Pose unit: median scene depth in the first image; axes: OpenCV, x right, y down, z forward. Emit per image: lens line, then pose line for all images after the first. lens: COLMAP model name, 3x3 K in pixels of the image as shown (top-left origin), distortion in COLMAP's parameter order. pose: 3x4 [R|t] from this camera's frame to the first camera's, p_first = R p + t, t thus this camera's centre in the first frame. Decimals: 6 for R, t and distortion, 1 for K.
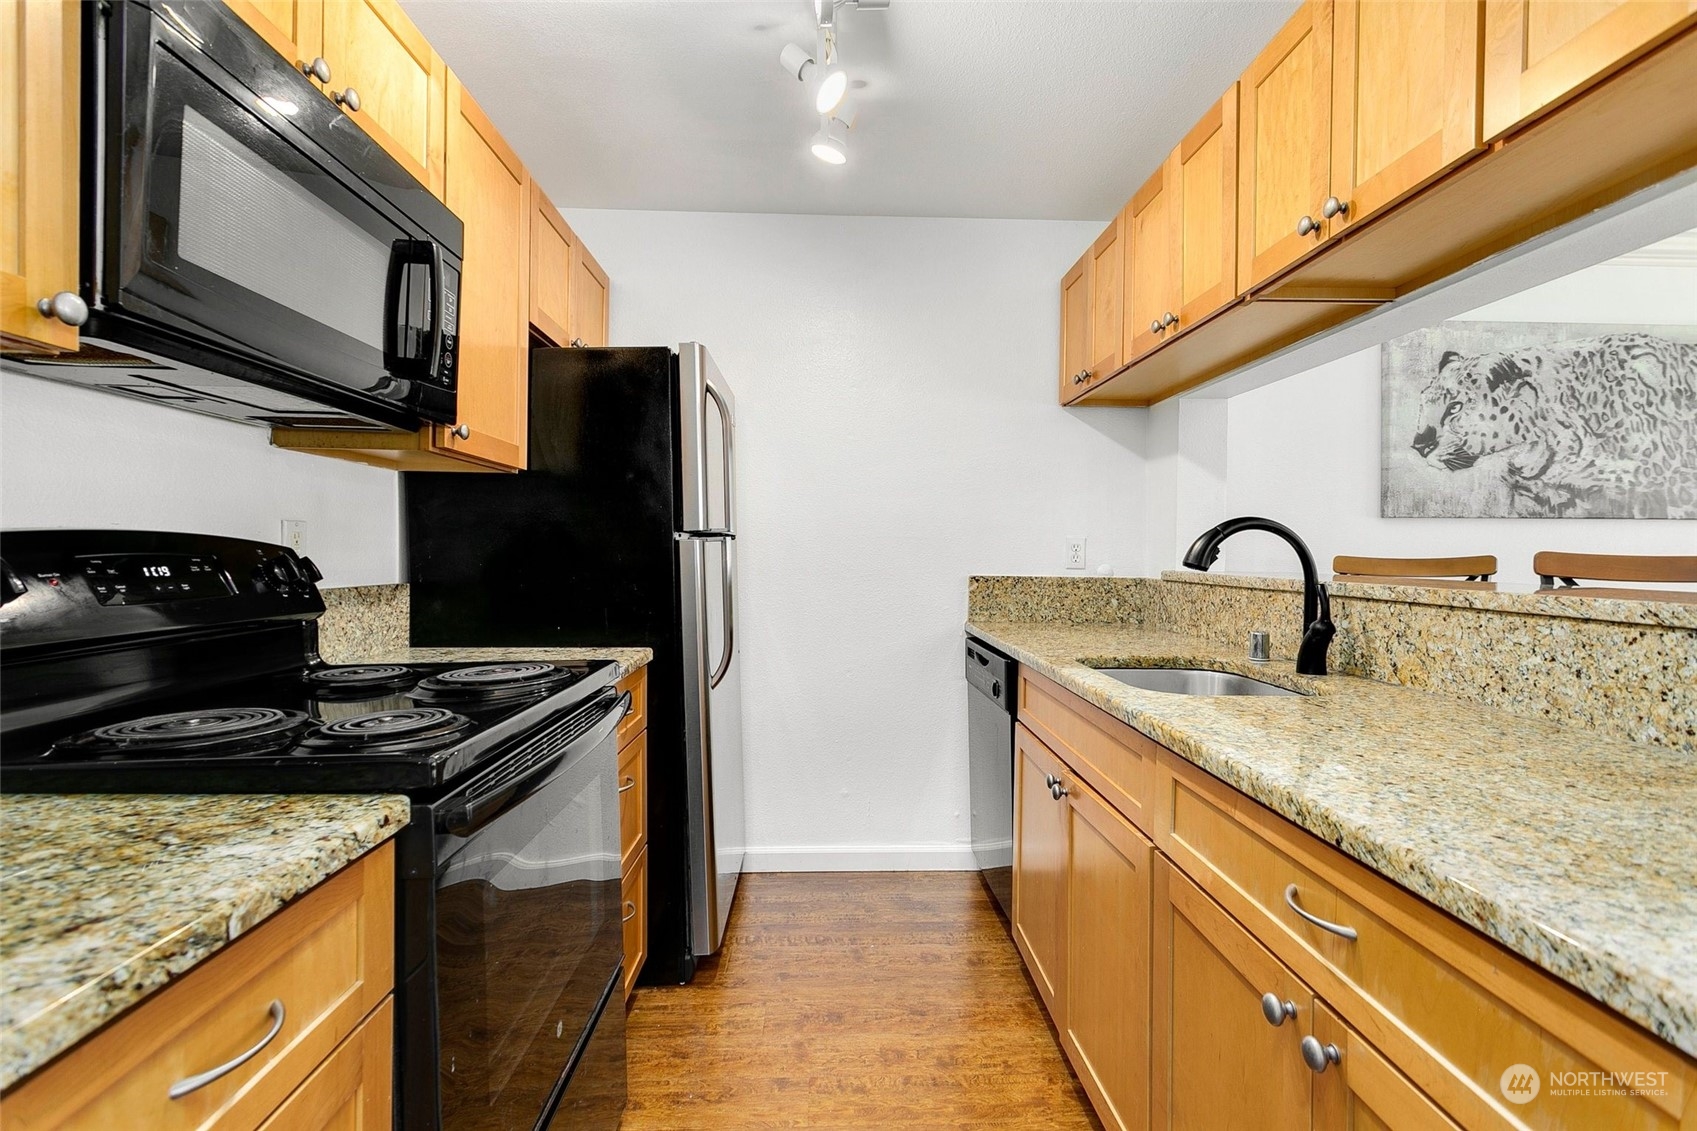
lens RADIAL K [[793.2, 0, 850.0], [0, 793.2, 555.5], [0, 0, 1]] dist [0.004127, 0.000694]
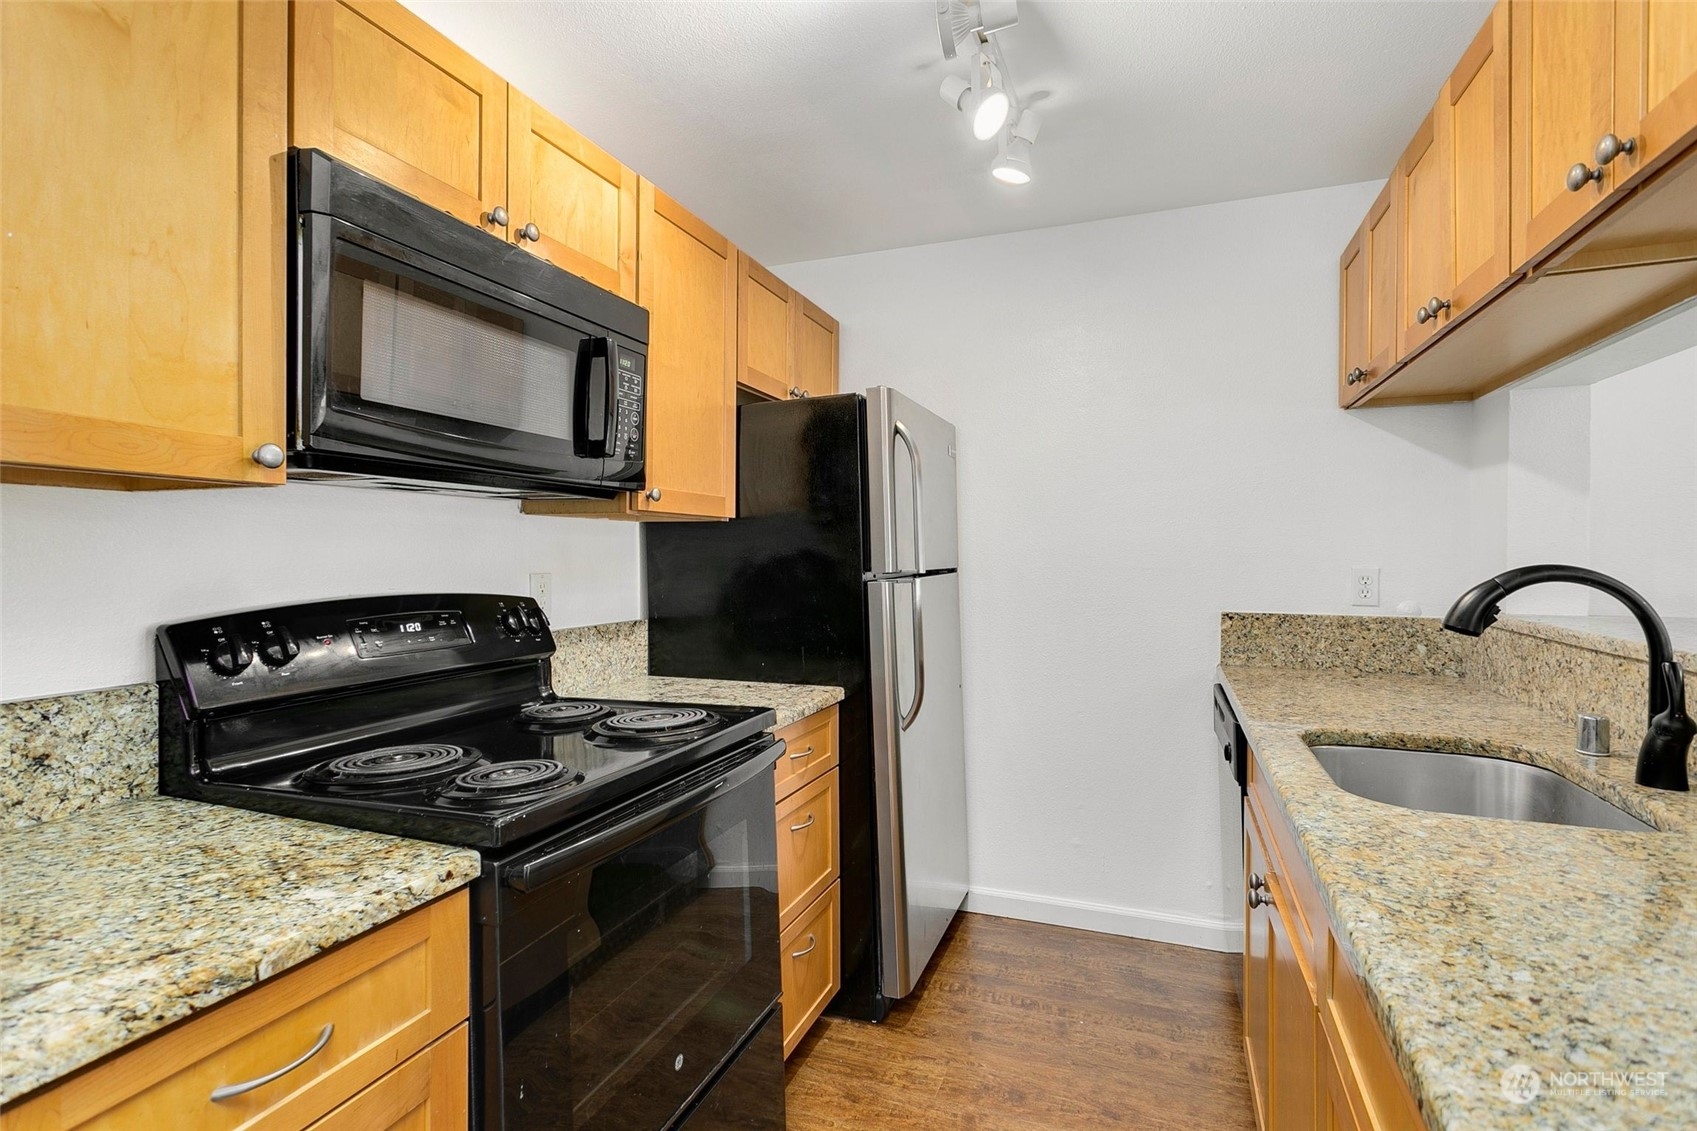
lens RADIAL K [[793.2, 0, 850.0], [0, 793.2, 555.5], [0, 0, 1]] dist [0.004127, 0.000694]
pose [[0.922757, -0.009215, -0.385273, 0.151231], [0.006996, 0.999950, -0.007159, -0.045382], [0.385320, 0.003911, 0.922775, 0.052751]]
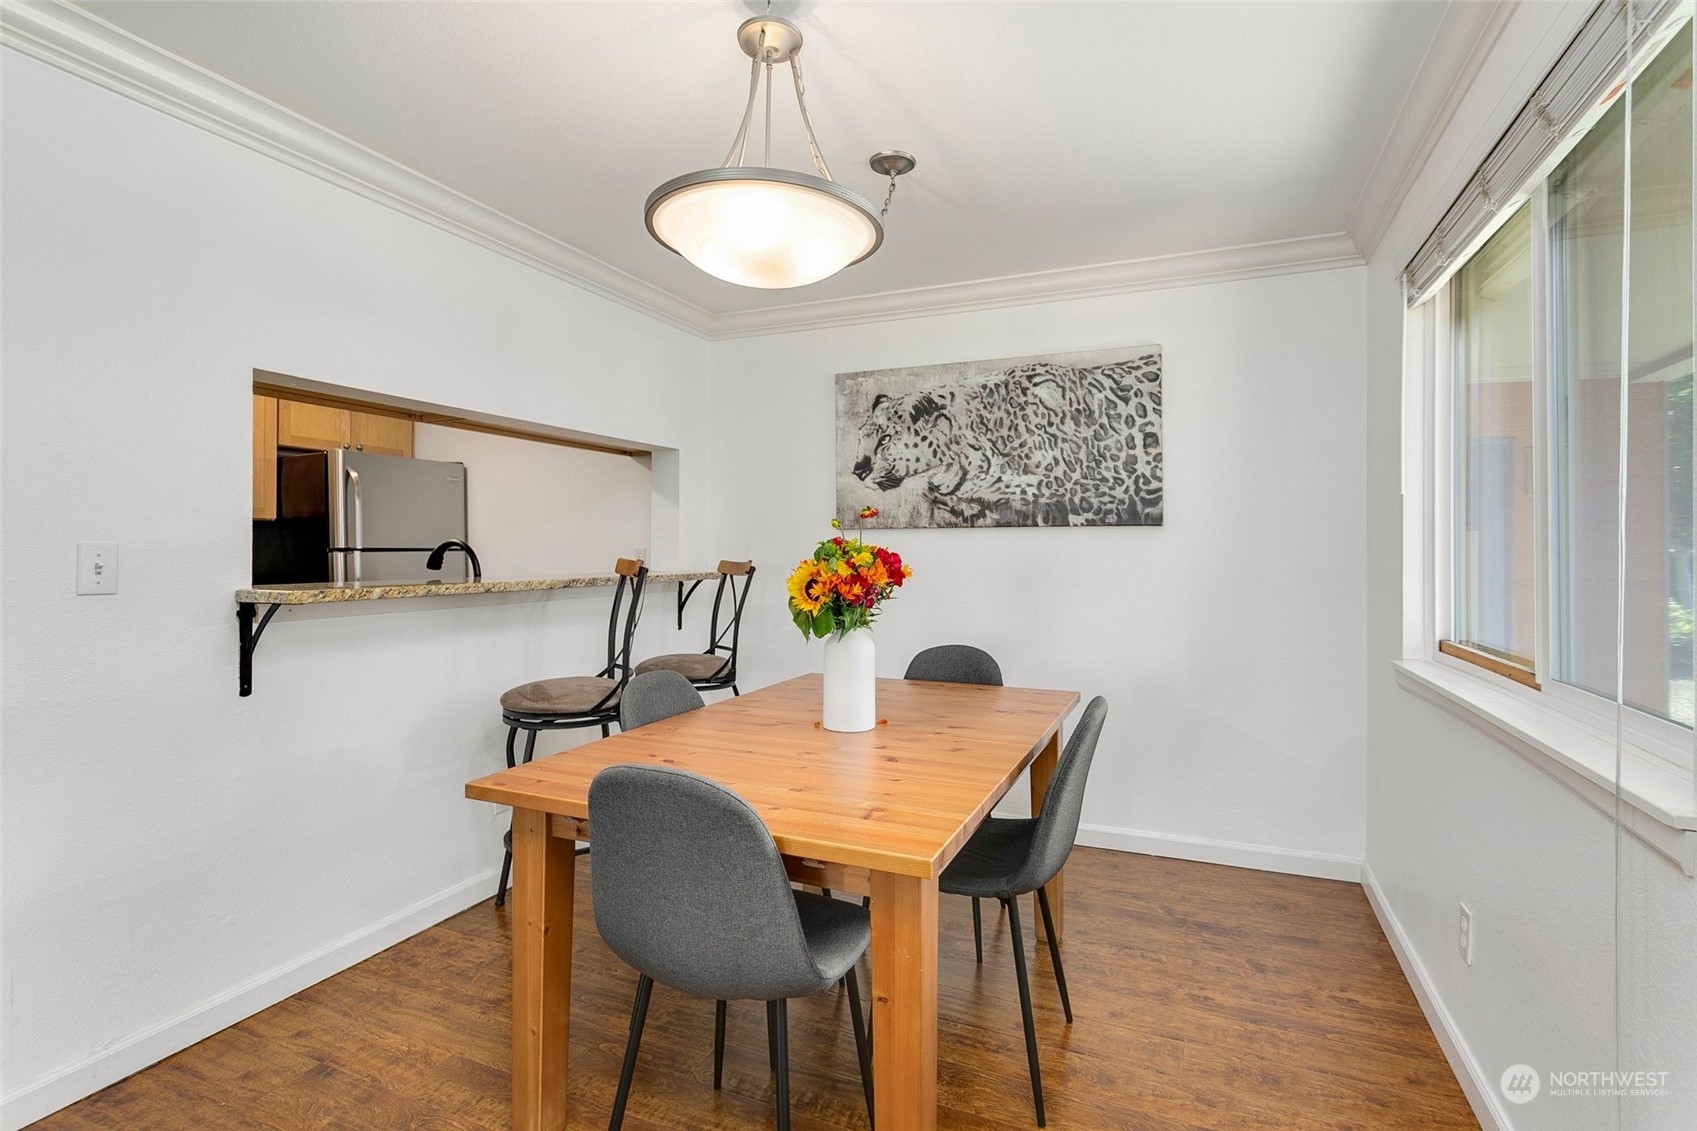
lens RADIAL K [[793.2, 0, 850.0], [0, 793.2, 555.5], [0, 0, 1]] dist [0.004127, 0.000694]
pose [[0.904627, -0.003762, -0.426189, 1.686680], [0.004284, 0.999991, 0.000266, -0.008192], [0.426184, -0.002067, 0.904634, -0.190666]]
